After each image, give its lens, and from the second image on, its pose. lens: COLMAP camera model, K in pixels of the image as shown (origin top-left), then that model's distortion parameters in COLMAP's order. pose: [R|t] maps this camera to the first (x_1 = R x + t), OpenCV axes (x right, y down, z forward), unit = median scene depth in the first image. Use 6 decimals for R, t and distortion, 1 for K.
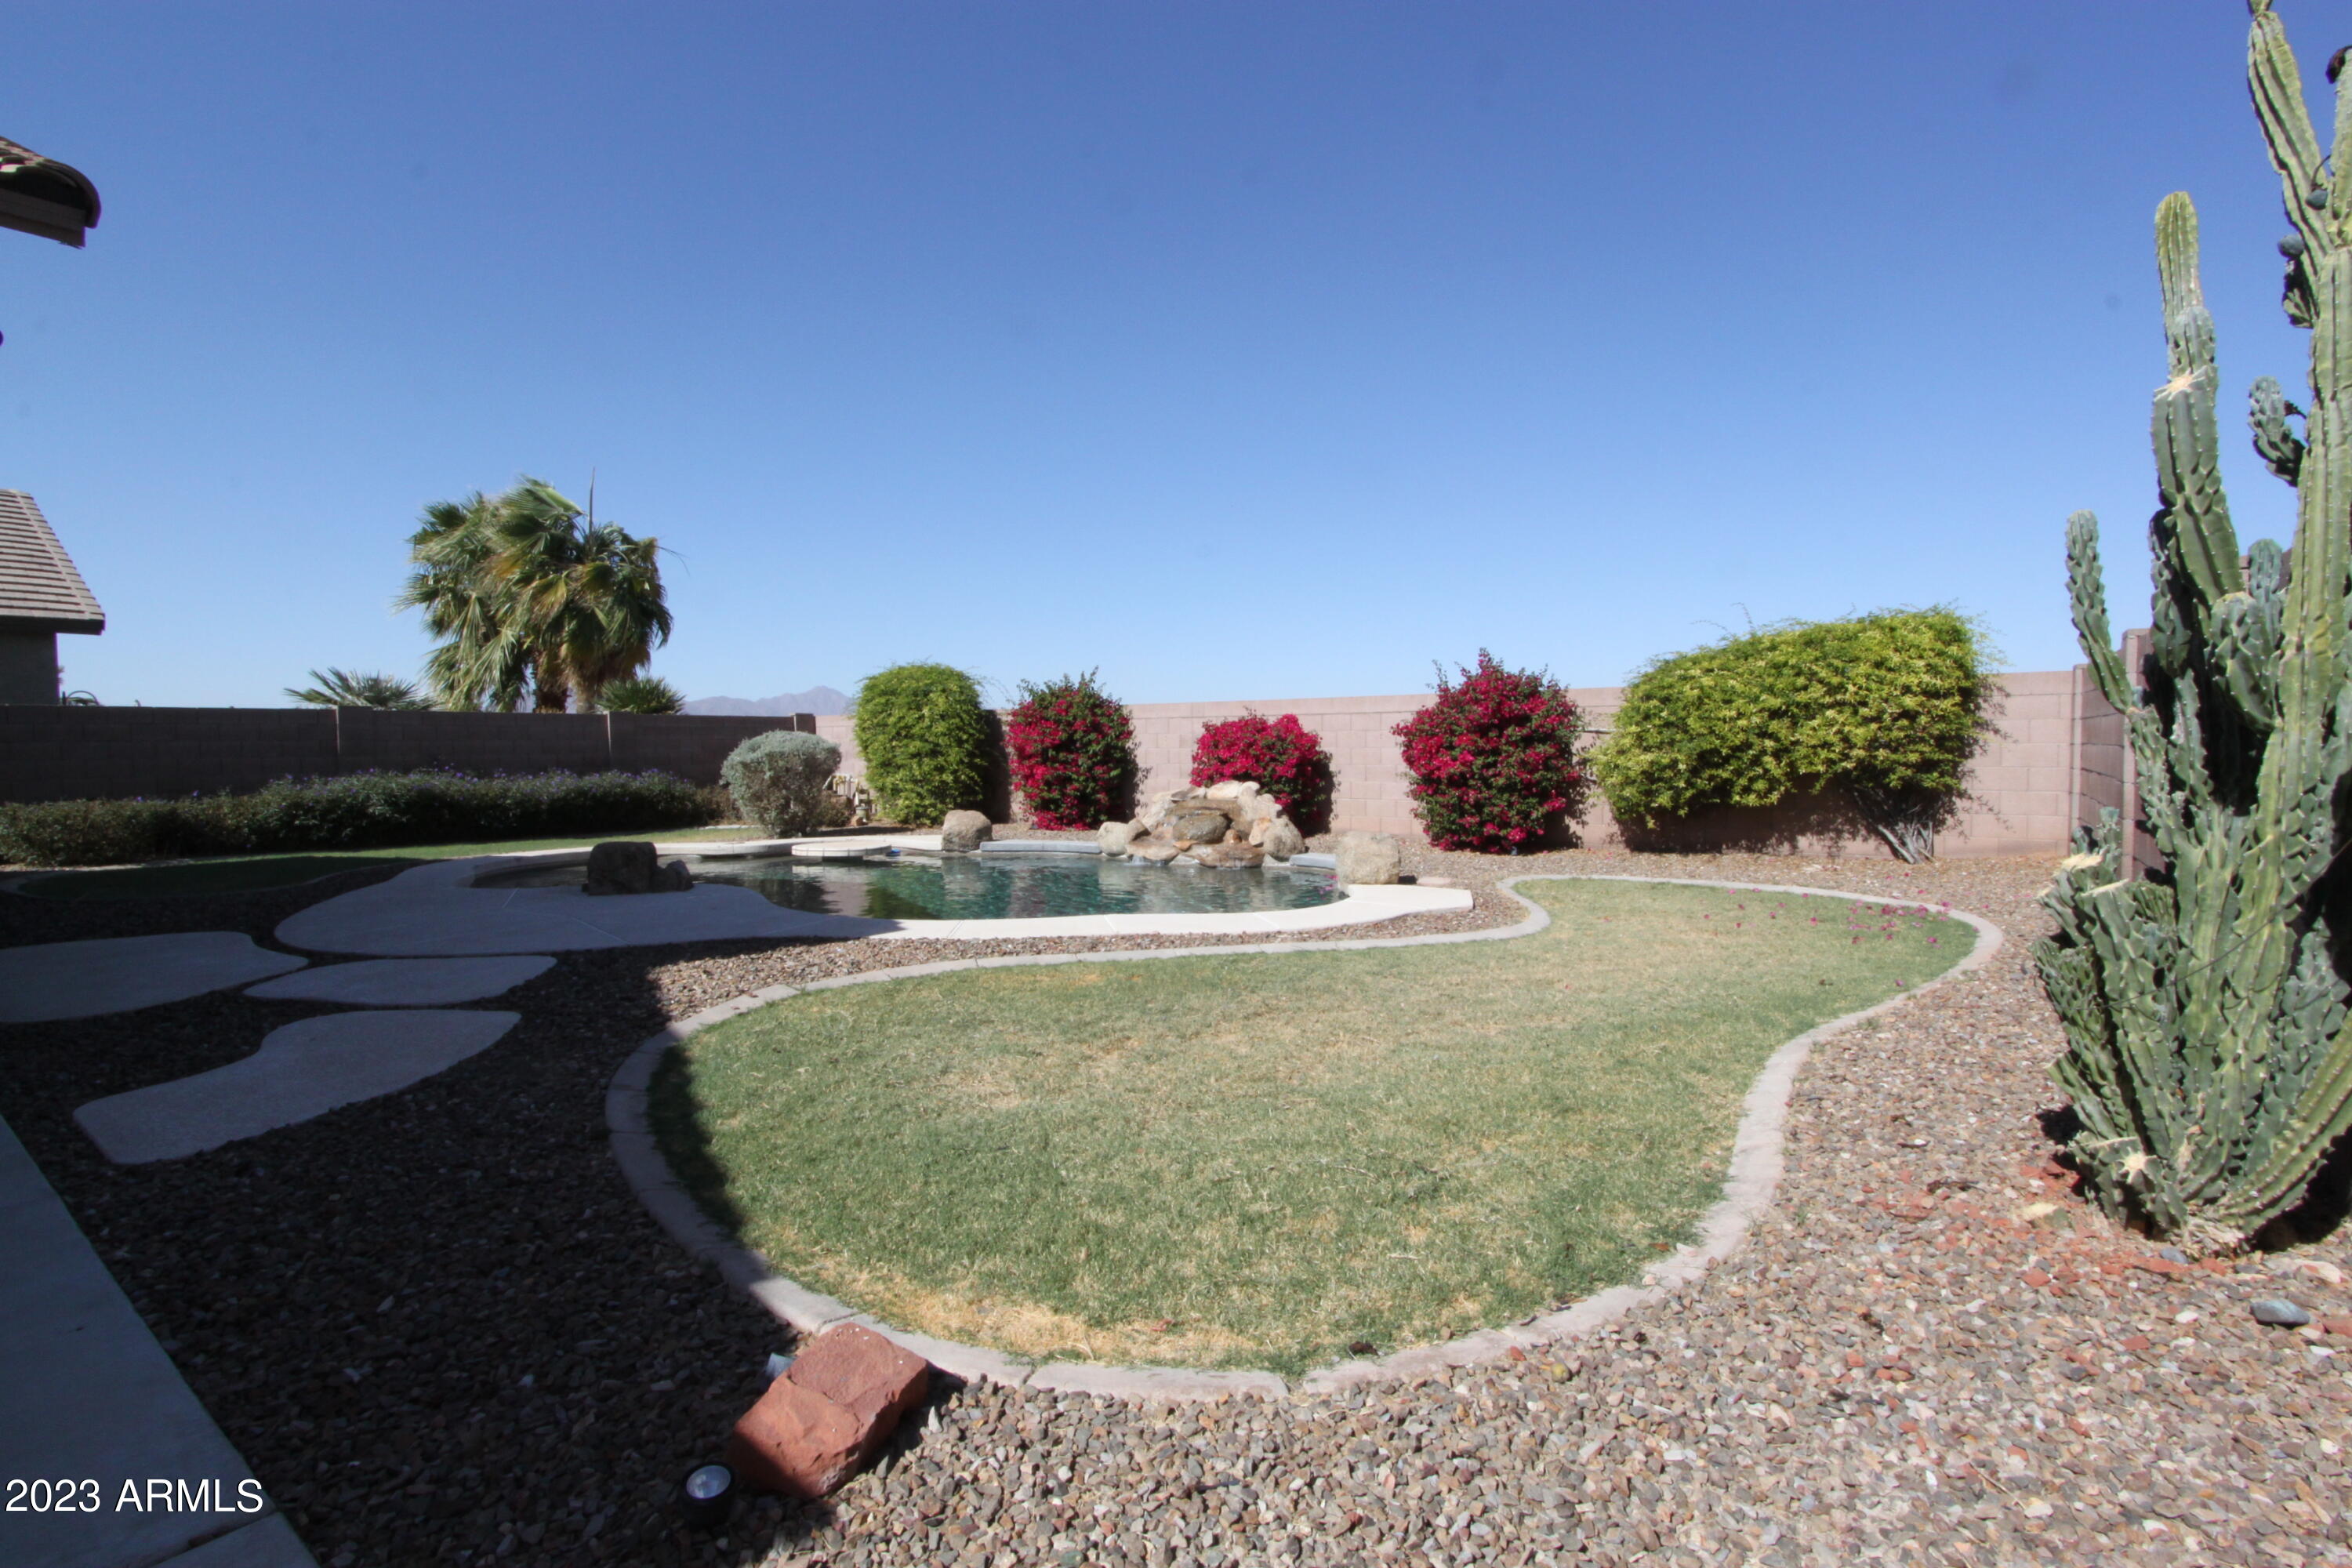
lens RADIAL K [[1082.4, 0, 1170.1], [0, 1082.4, 781.3], [0, 0, 1]] dist [-0.018074, 0.001529]
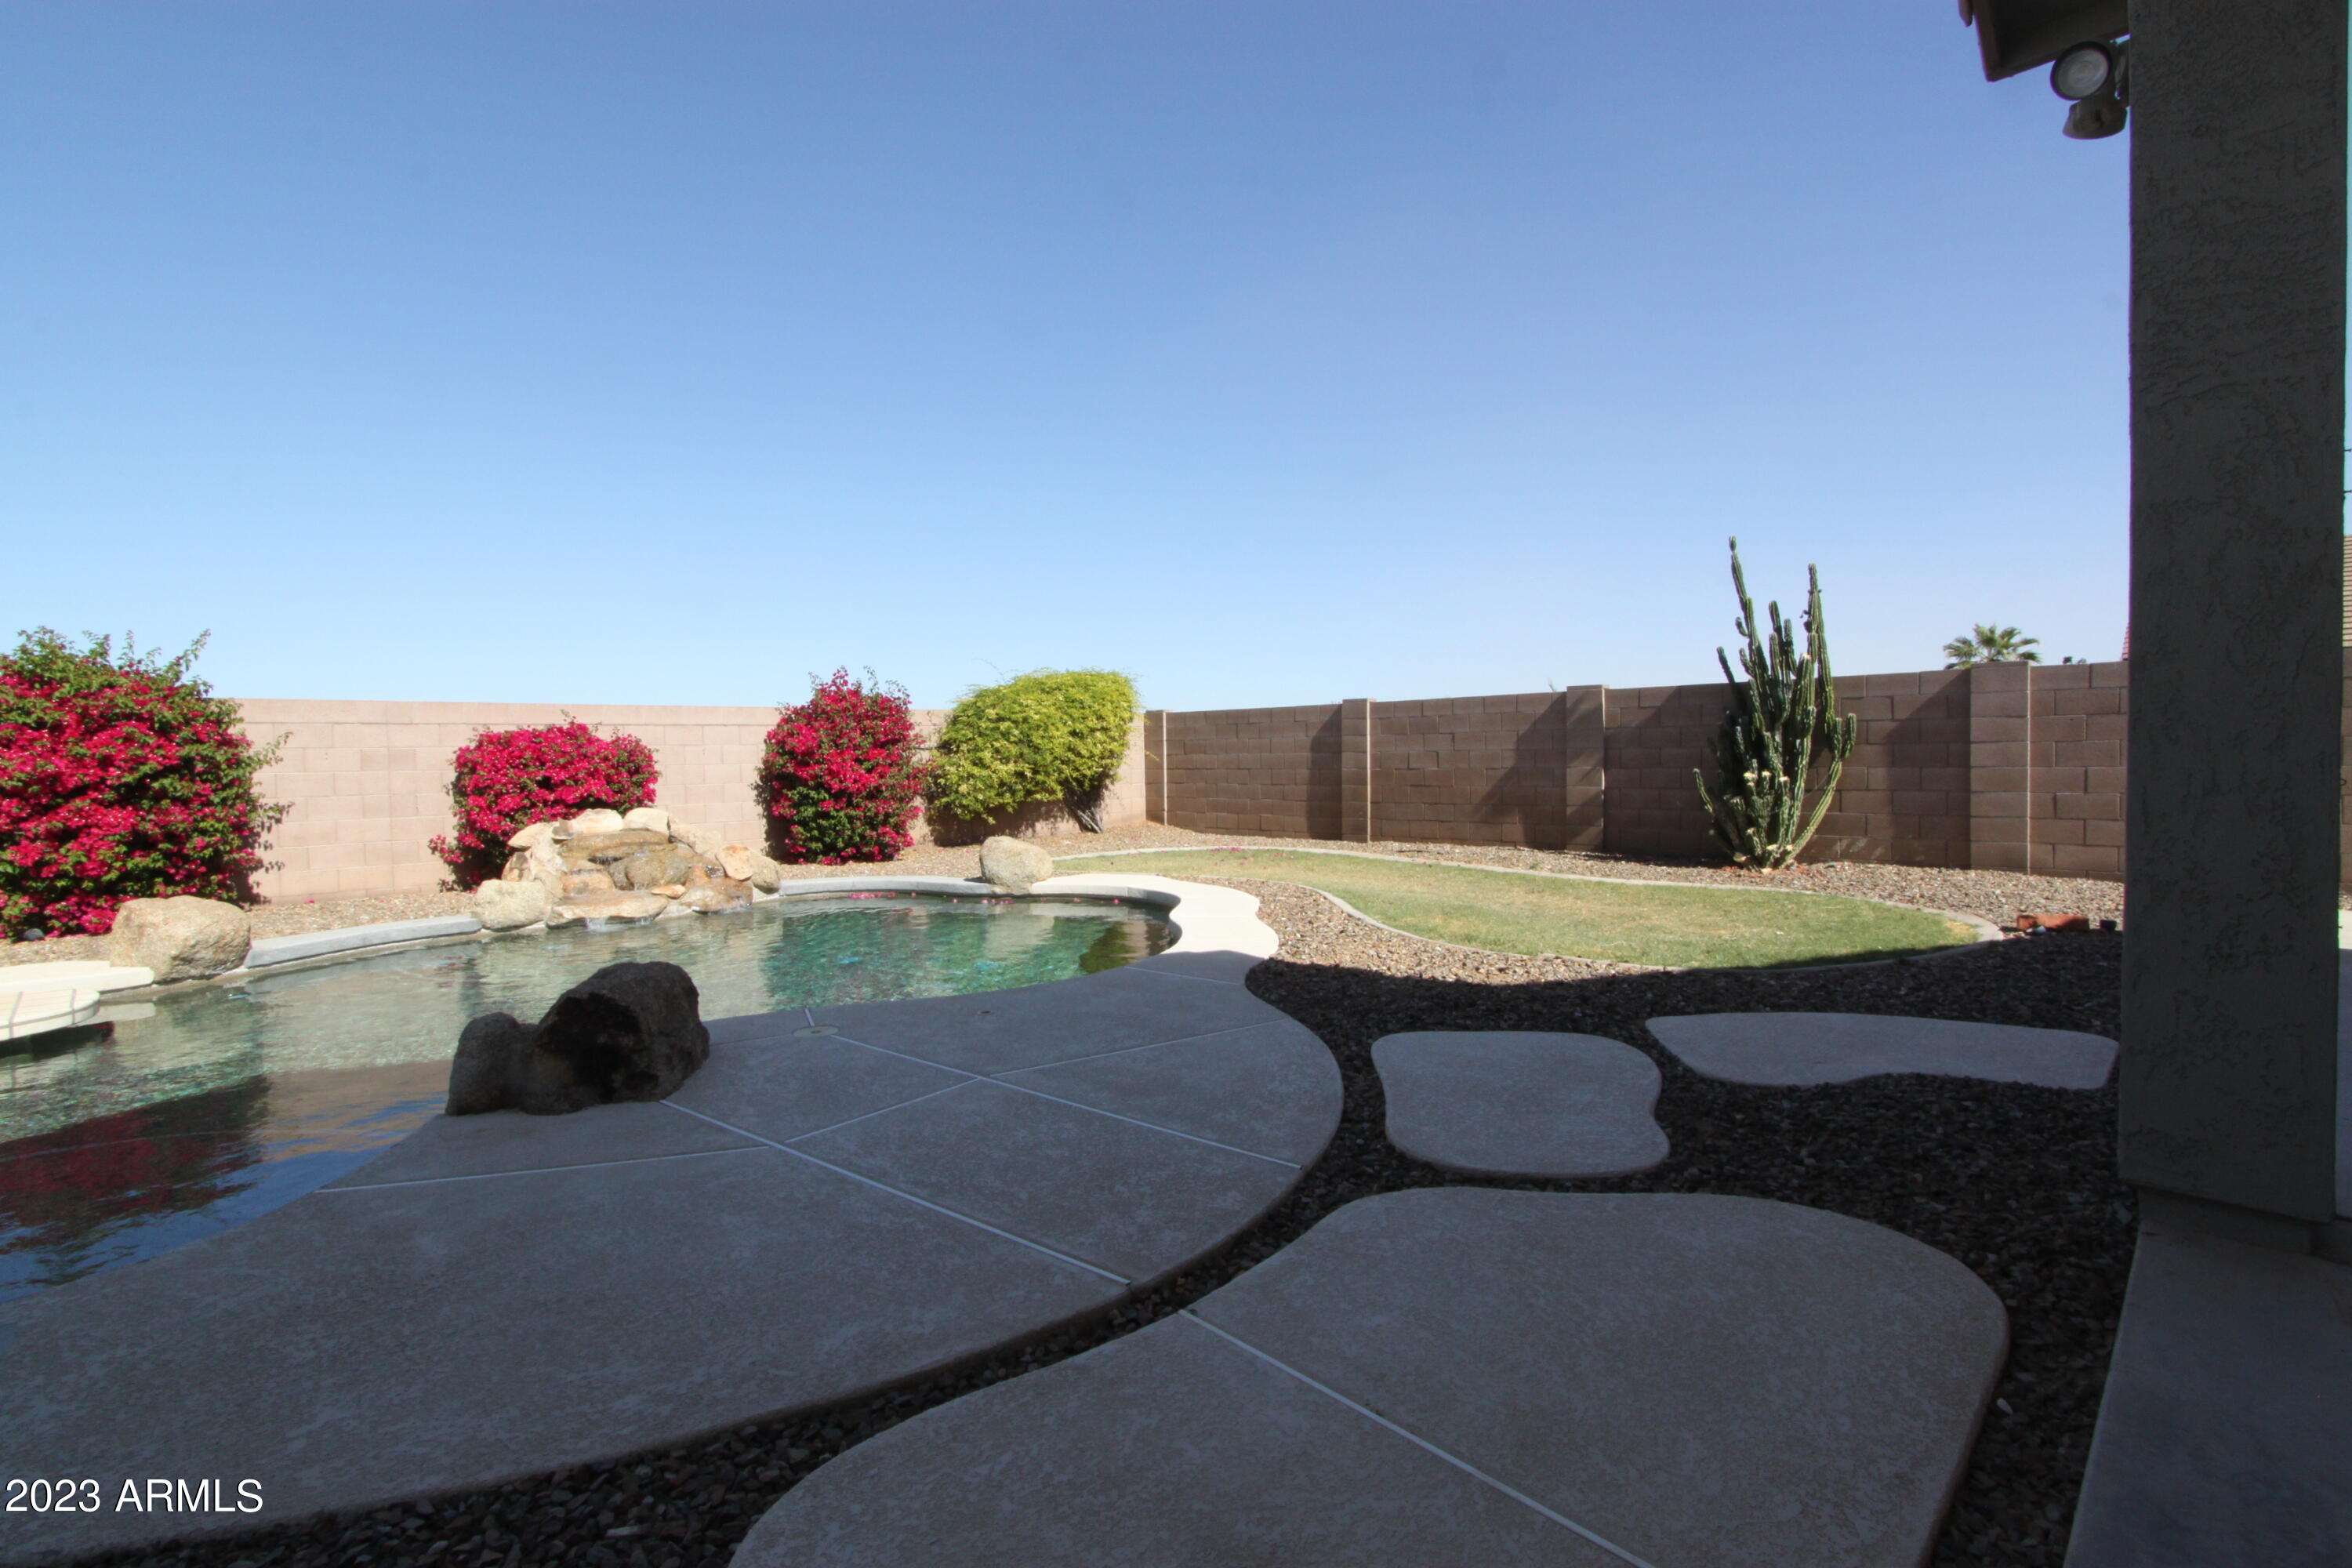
lens RADIAL K [[1082.4, 0, 1170.1], [0, 1082.4, 781.3], [0, 0, 1]] dist [-0.018074, 0.001529]
pose [[0.150477, -0.019723, 0.988417, -0.639657], [0.050425, 0.998653, 0.012250, -0.009125], [-0.987327, 0.047997, 0.151269, 0.504221]]
